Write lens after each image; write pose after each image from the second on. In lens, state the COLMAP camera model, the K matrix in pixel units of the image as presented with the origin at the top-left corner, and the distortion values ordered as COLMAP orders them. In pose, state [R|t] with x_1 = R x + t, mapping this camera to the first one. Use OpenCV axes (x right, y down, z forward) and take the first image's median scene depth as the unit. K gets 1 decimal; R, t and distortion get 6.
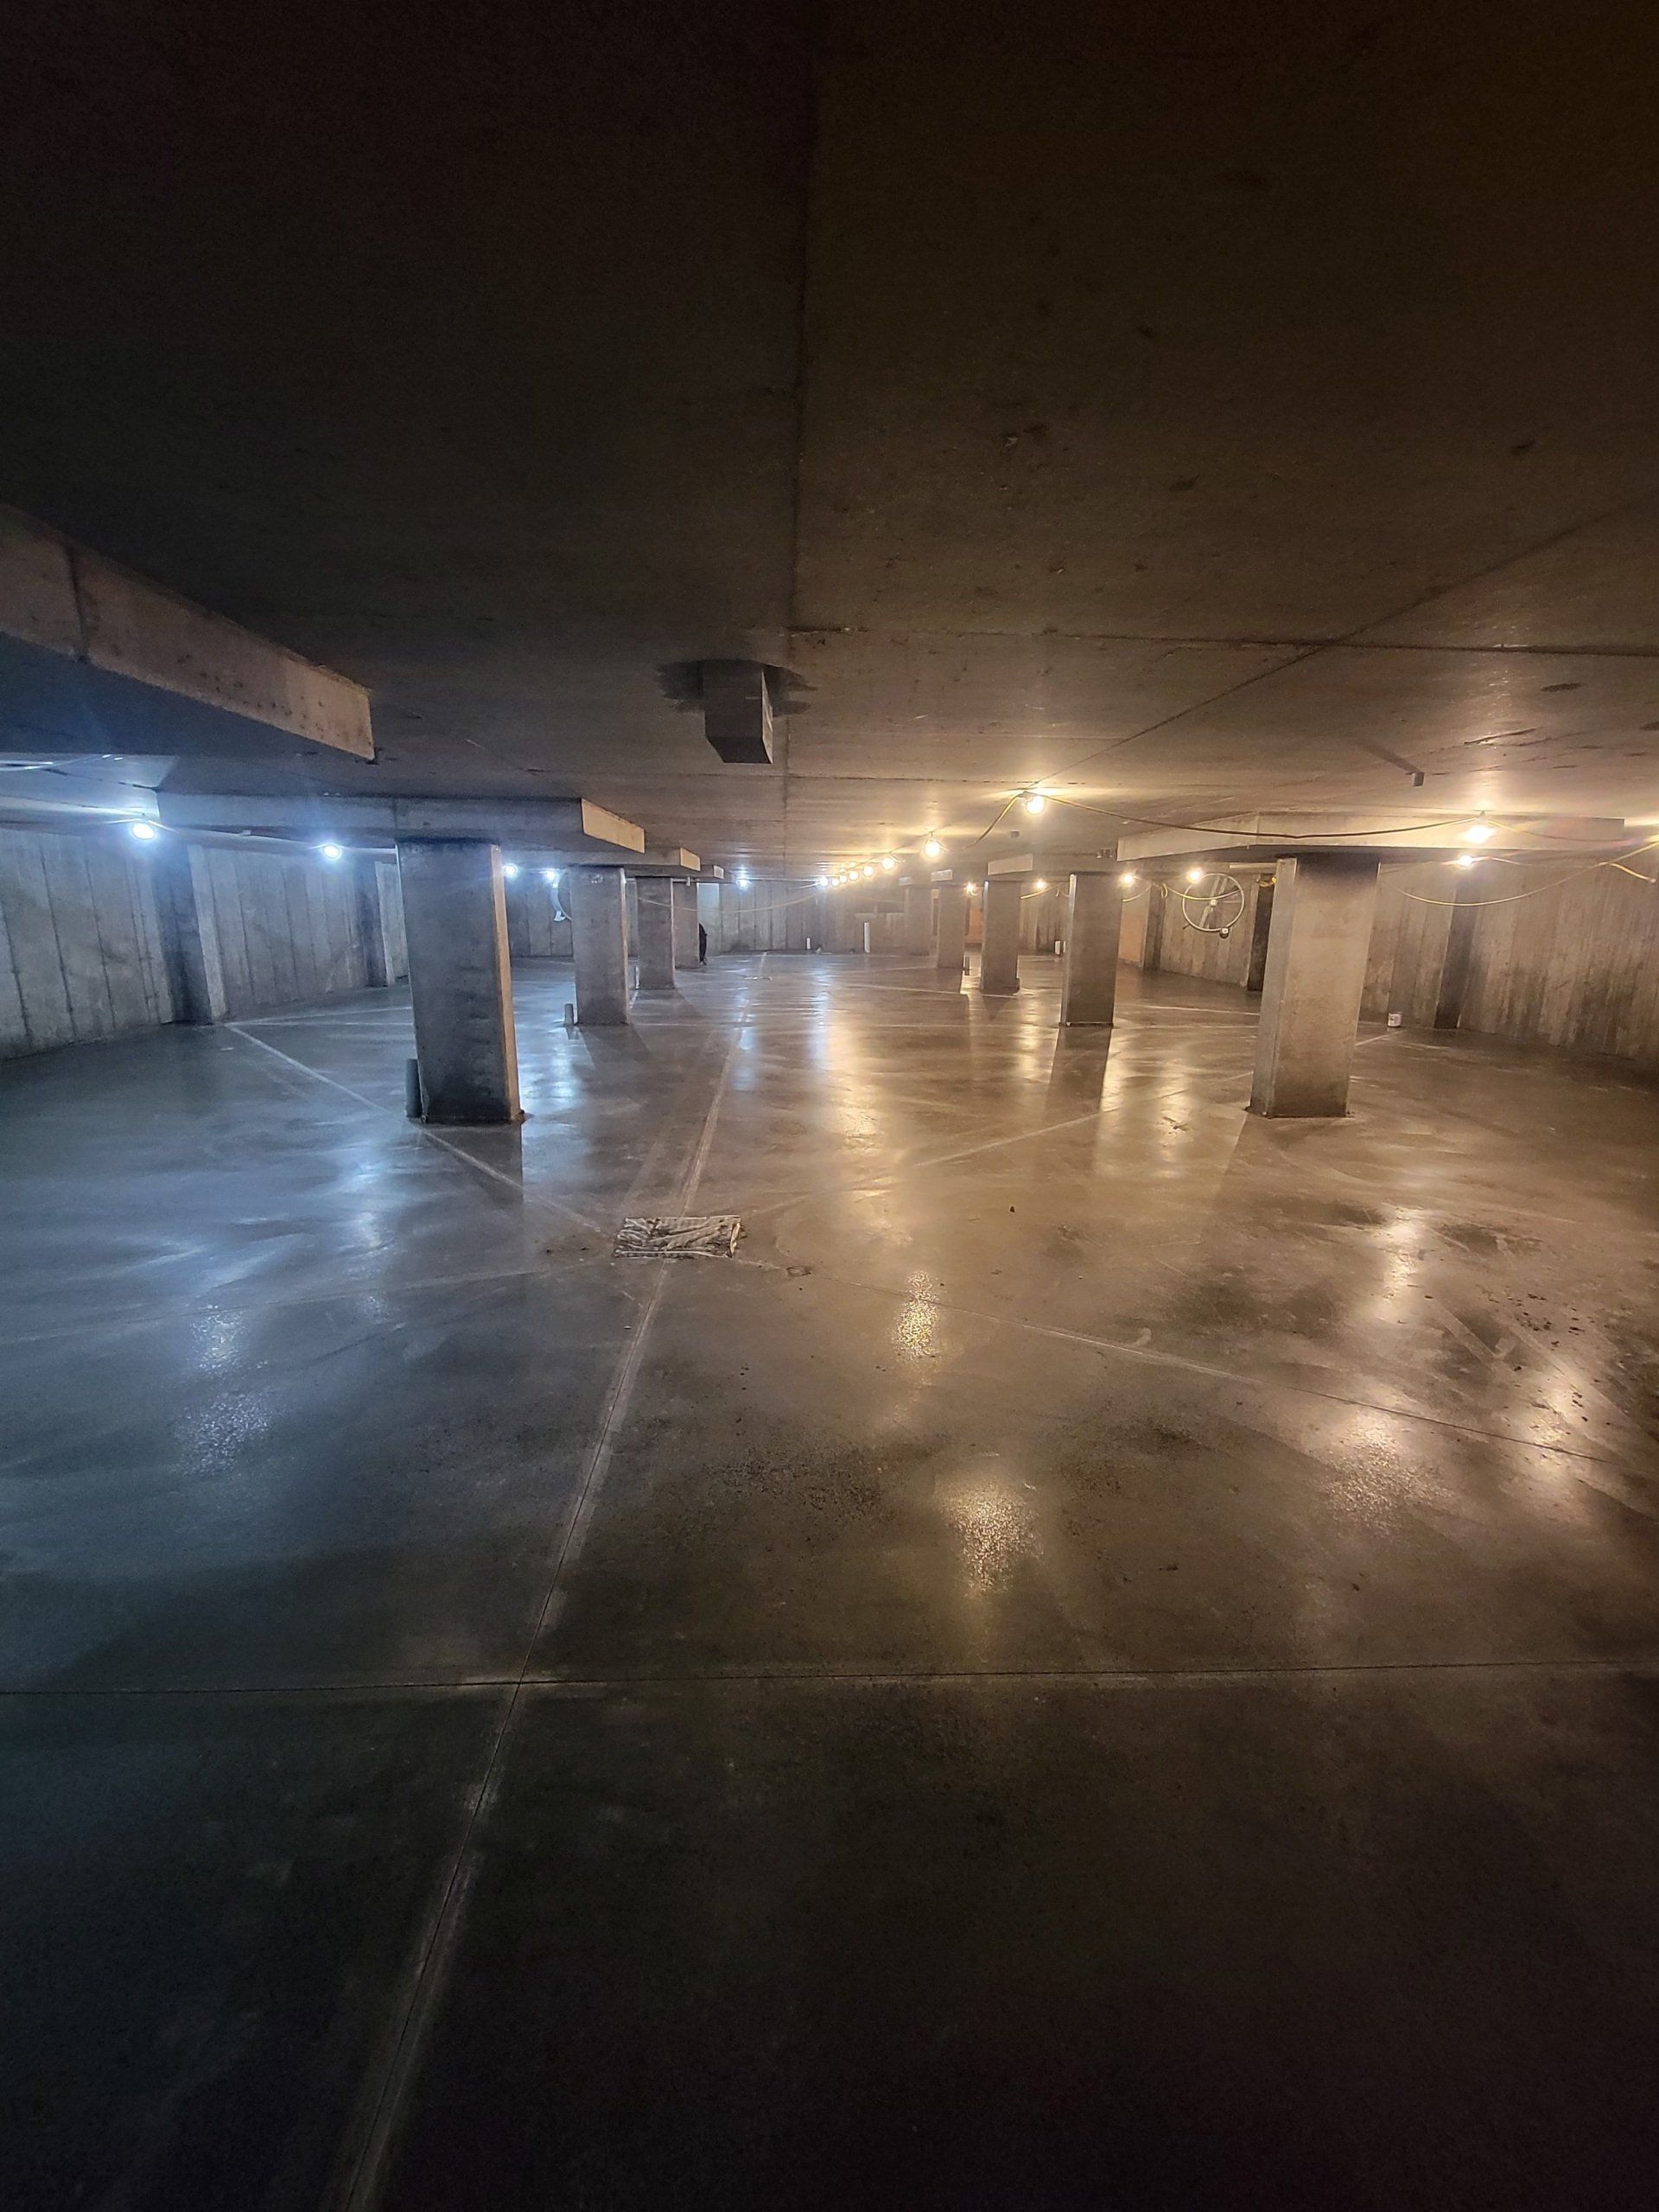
lens RADIAL K [[908.5, 0, 836.1], [0, 908.5, 1107.0], [0, 0, 1]] dist [0.003615, -0.004077]
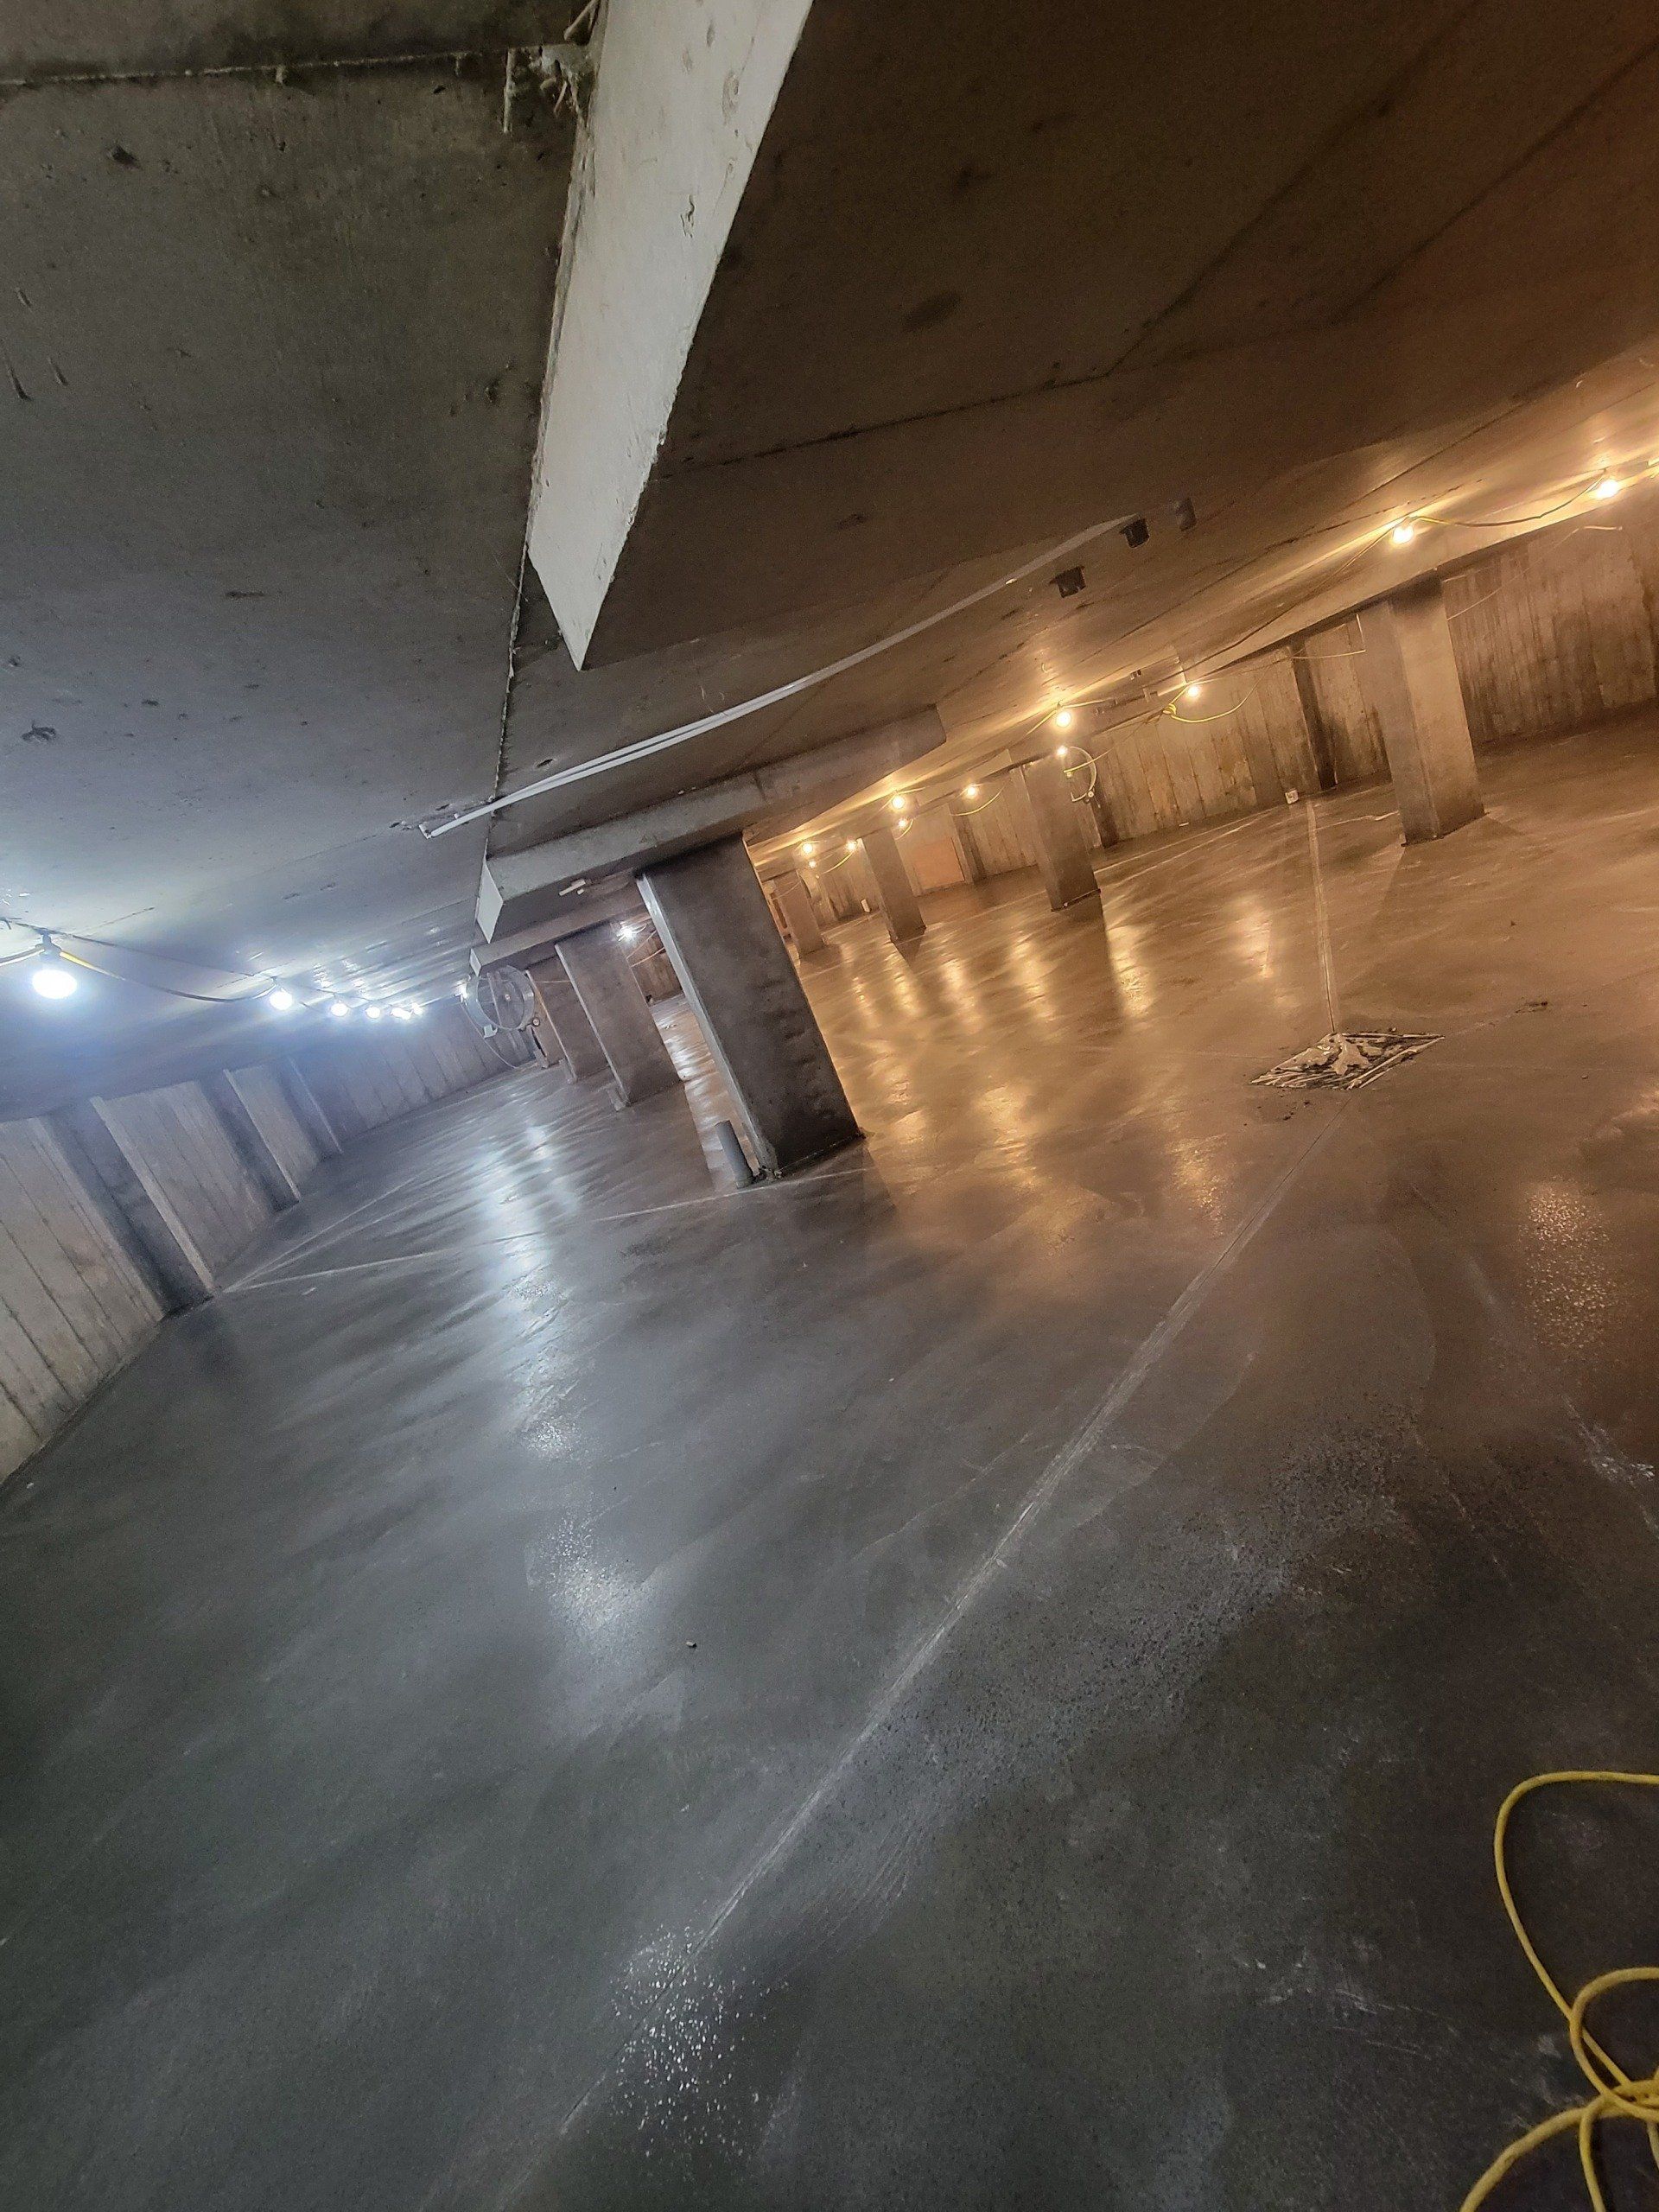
lens RADIAL K [[908.5, 0, 836.1], [0, 908.5, 1107.0], [0, 0, 1]] dist [0.003615, -0.004077]
pose [[0.867639, -0.425381, 0.257399, -0.408280], [0.434587, 0.900336, 0.023003, -0.027186], [-0.241530, 0.091904, 0.966031, 0.112767]]
